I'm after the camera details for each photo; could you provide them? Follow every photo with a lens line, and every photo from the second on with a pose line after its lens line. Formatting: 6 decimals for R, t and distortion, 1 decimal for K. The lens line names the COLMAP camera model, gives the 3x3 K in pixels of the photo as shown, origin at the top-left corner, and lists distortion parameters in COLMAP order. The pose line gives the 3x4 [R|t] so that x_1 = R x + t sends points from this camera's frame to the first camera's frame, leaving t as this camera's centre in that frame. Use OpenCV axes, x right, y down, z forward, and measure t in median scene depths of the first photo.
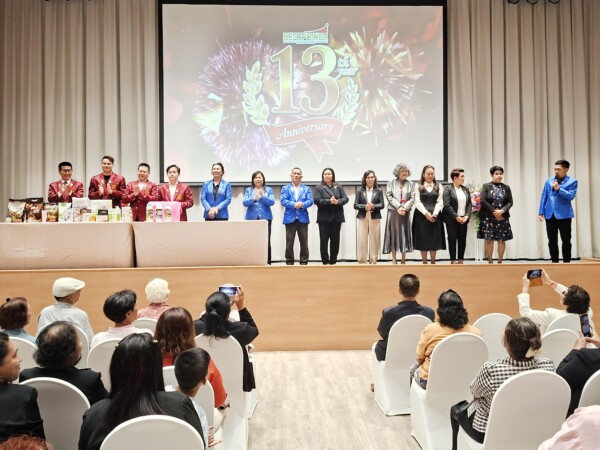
lens RADIAL K [[519.8, 0, 300.0], [0, 519.8, 225.0], [0, 0, 1]] dist [0.006263, 0.005201]
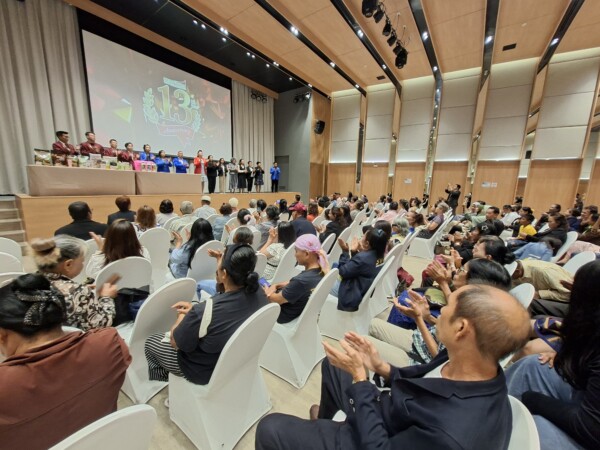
lens RADIAL K [[241.2, 0, 300.0], [0, 241.2, 225.0], [0, 0, 1]] dist [-0.000518, -0.000175]
pose [[0.612875, -0.100758, 0.783730, -0.599411], [-0.048683, 0.985138, 0.164722, 0.013846], [-0.788679, -0.139108, 0.598861, -0.055943]]
